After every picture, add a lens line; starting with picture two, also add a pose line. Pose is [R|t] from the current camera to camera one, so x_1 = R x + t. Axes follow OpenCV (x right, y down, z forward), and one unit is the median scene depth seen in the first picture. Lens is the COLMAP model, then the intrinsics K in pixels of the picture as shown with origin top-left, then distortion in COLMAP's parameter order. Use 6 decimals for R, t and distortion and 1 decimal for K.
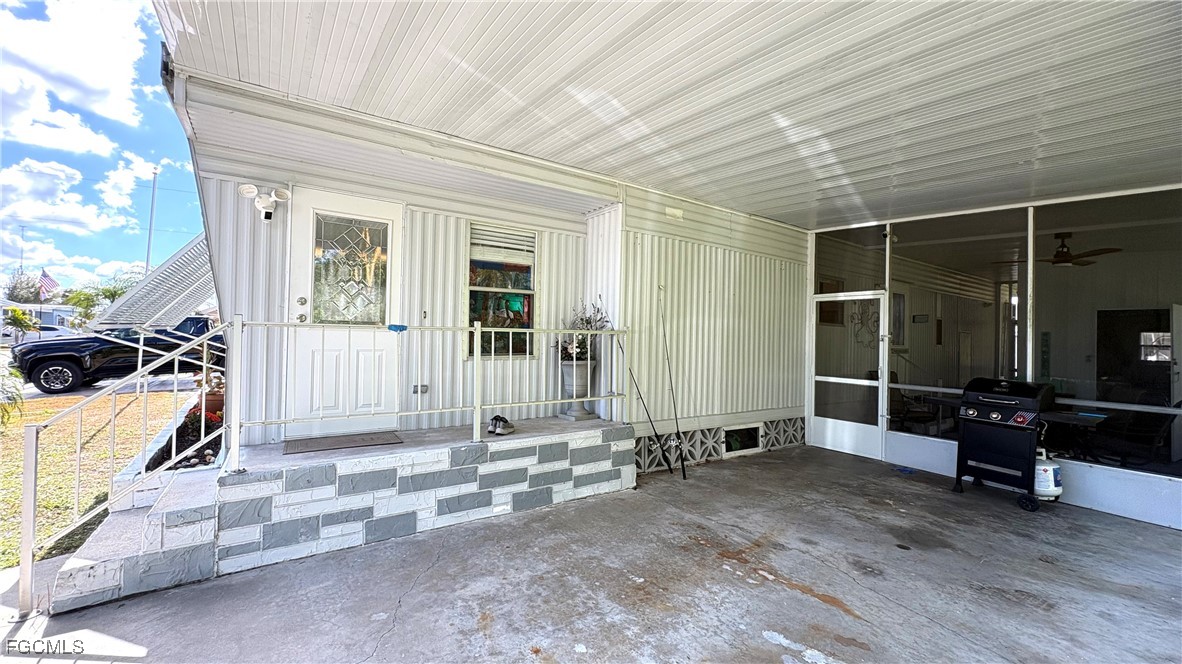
lens RADIAL K [[471.3, 0, 591.0], [0, 471.3, 332.0], [0, 0, 1]] dist [-0.001840, -0.000175]
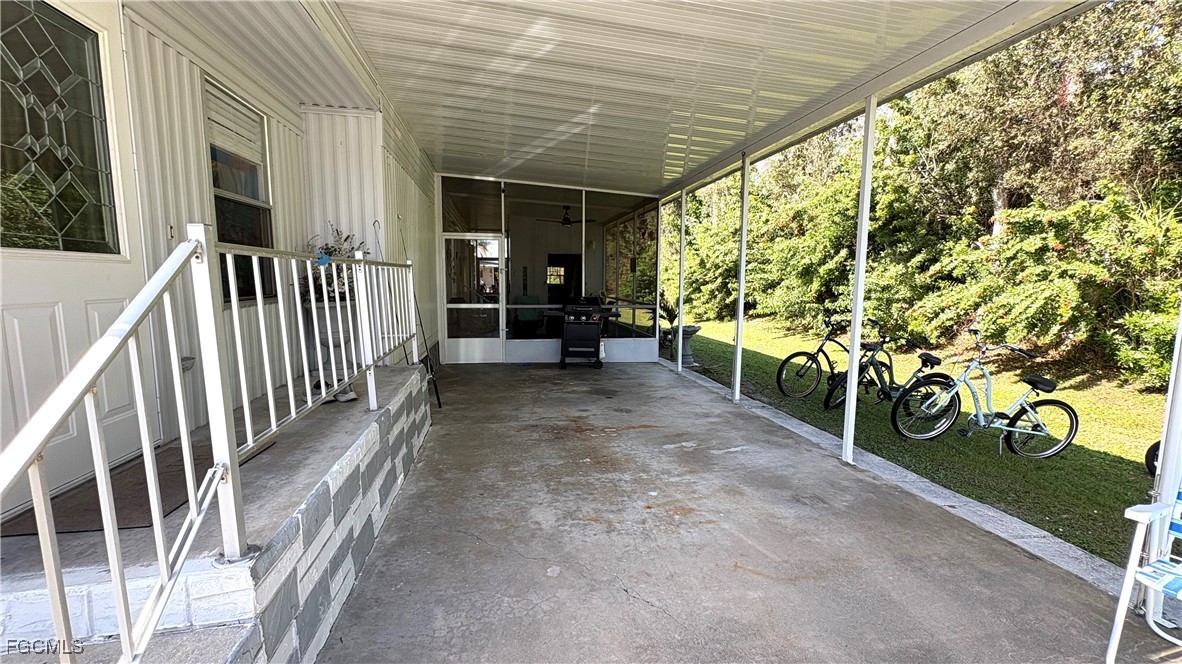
lens RADIAL K [[471.3, 0, 591.0], [0, 471.3, 332.0], [0, 0, 1]] dist [-0.001840, -0.000175]
pose [[0.403281, -0.120842, 0.907062, -0.755918], [-0.010056, 0.990597, 0.136442, -0.000686], [-0.915021, -0.064146, 0.398273, 0.364151]]
